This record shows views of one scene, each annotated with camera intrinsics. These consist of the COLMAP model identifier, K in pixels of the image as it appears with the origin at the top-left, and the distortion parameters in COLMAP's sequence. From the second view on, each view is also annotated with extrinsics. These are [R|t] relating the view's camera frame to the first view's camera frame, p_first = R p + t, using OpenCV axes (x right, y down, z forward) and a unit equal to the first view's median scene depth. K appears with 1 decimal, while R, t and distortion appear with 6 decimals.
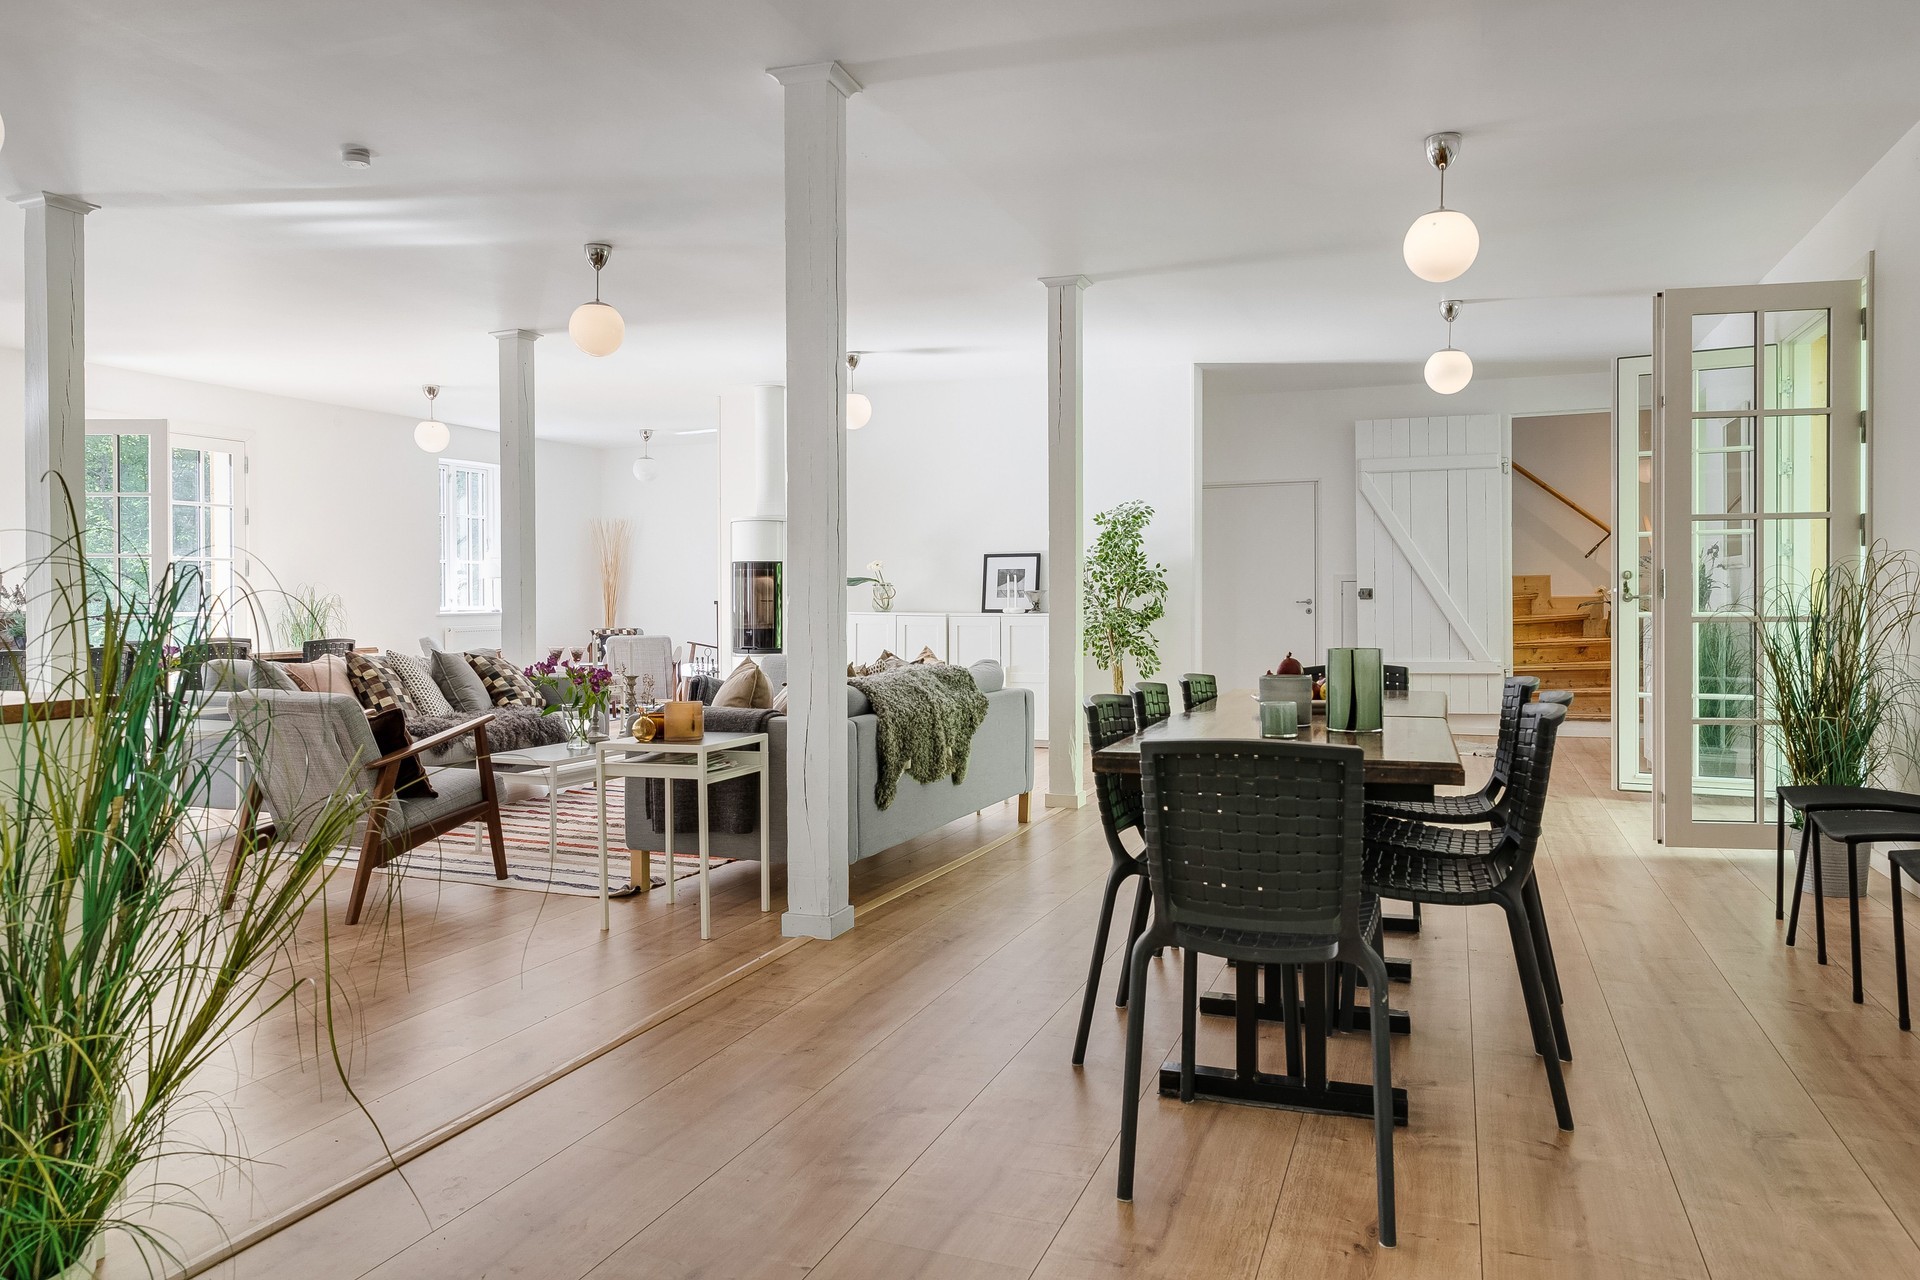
lens RADIAL K [[1300.3, 0, 941.6], [0, 1300.3, 611.9], [0, 0, 1]] dist [0.010356, -0.005569]
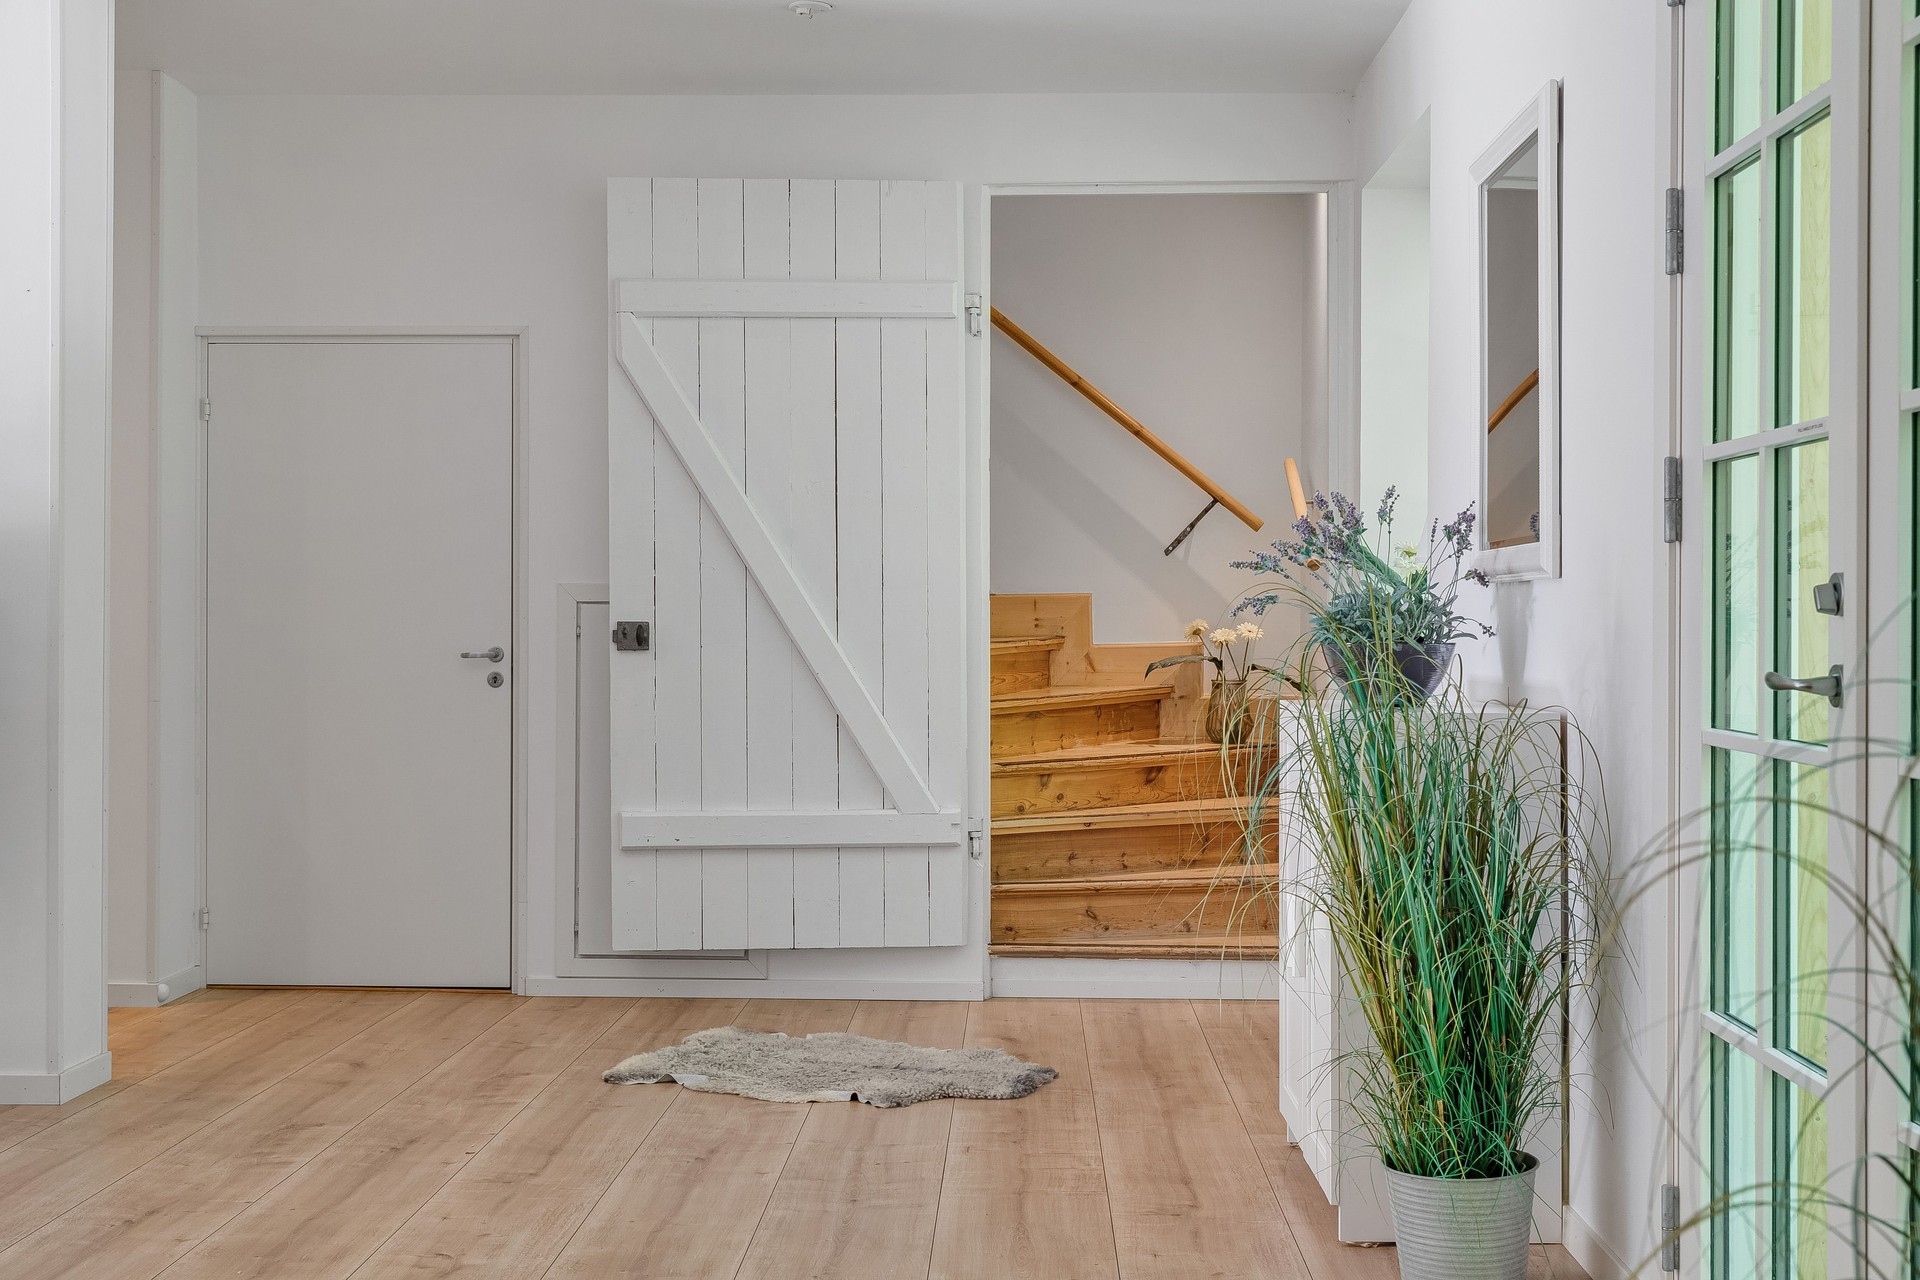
lens RADIAL K [[2200.9, 0, 960.1], [0, 2200.9, 636.1], [0, 0, 1]] dist [-0.109769, 0.000000]
pose [[0.941289, 0.008614, 0.337492, 0.392794], [-0.006718, 0.999954, -0.006786, -0.020003], [-0.337535, 0.004121, 0.941304, 0.720731]]
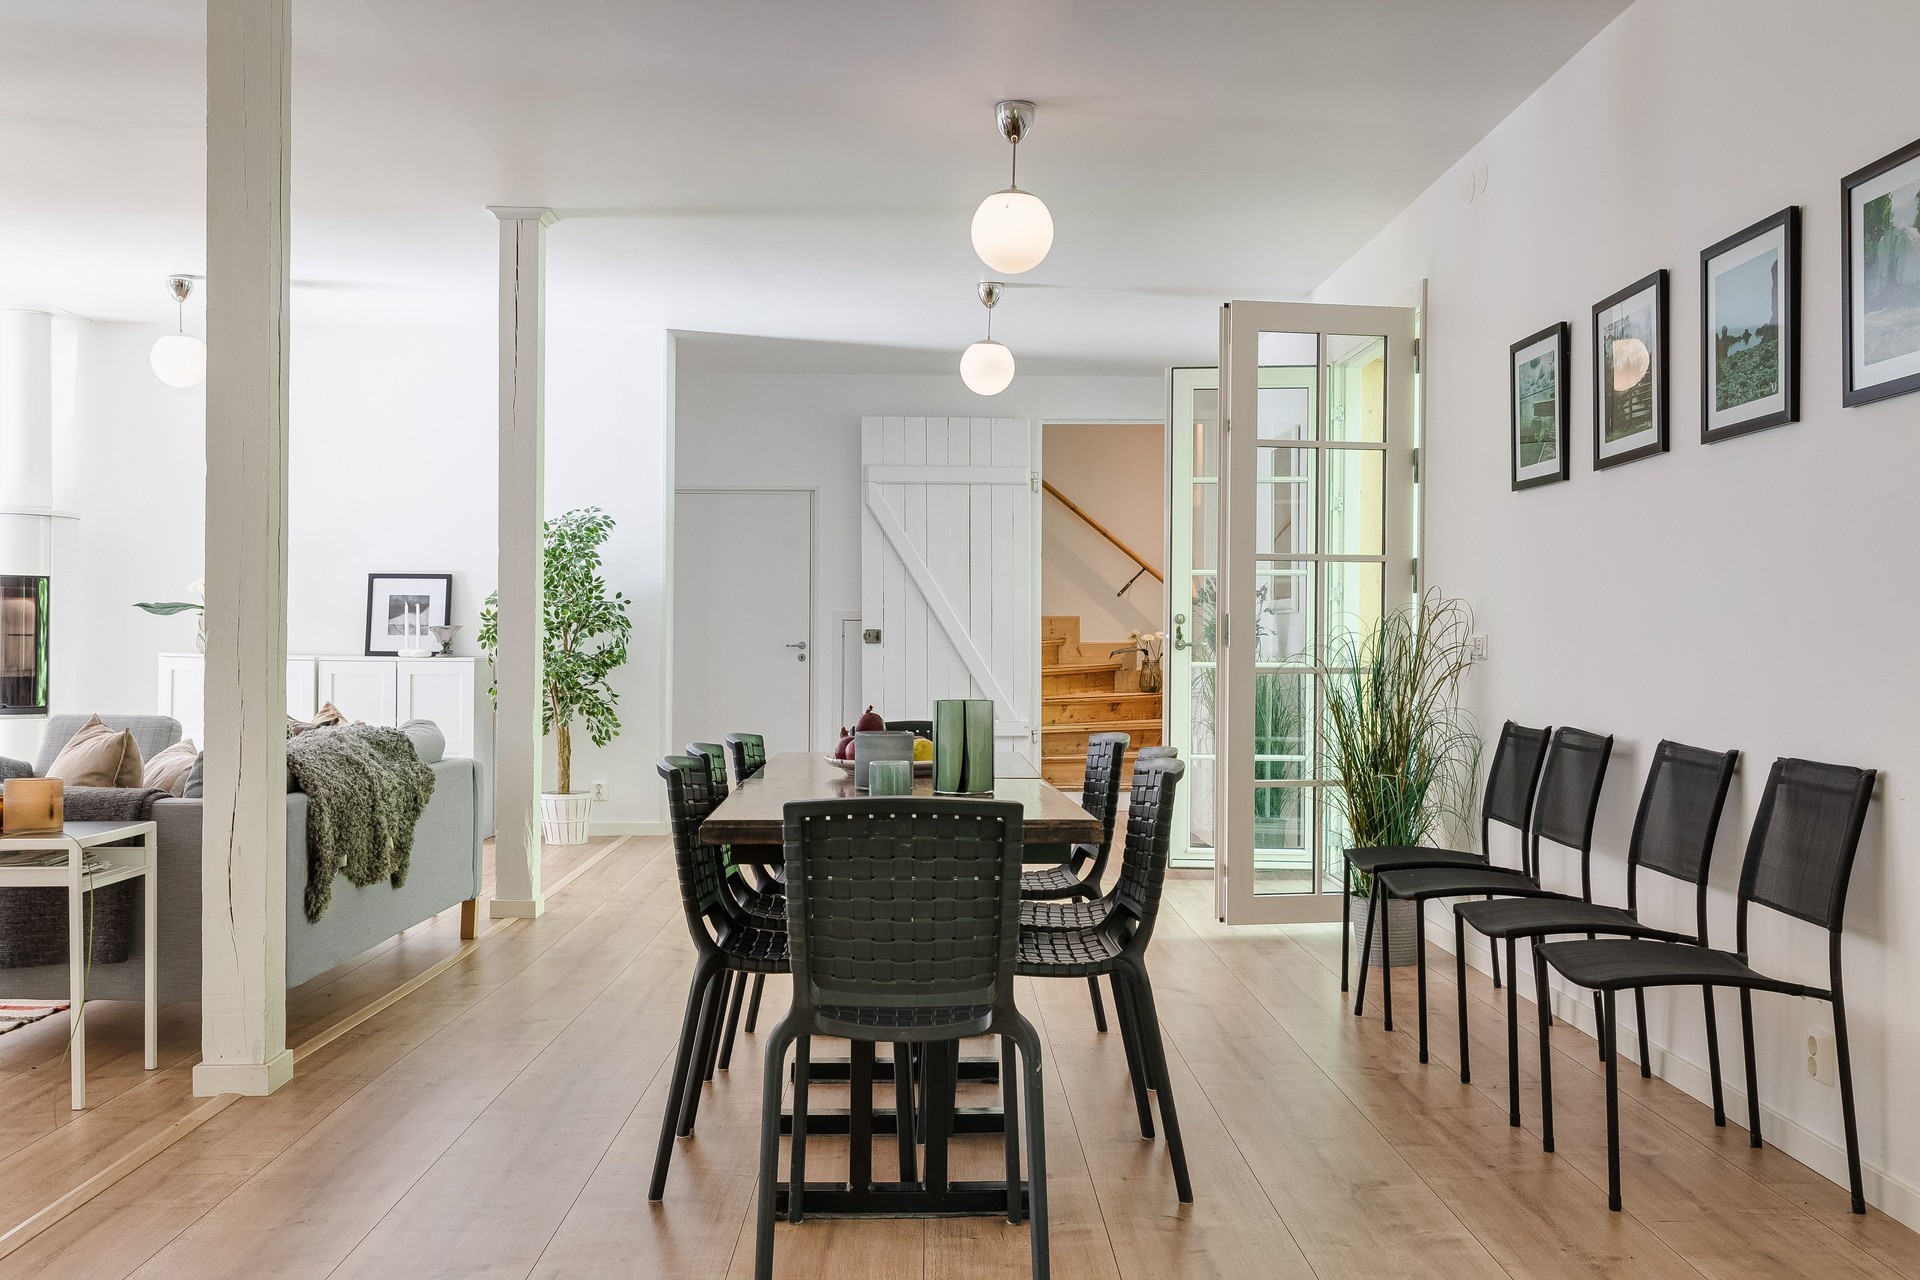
lens RADIAL K [[1833.3, 0, 955.0], [0, 1833.3, 658.6], [0, 0, 1]] dist [-0.002232, 0.000000]
pose [[0.924811, 0.008408, 0.380333, -0.098265], [-0.008619, 0.999962, -0.001148, 0.000916], [-0.380329, -0.002217, 0.924849, -0.090383]]
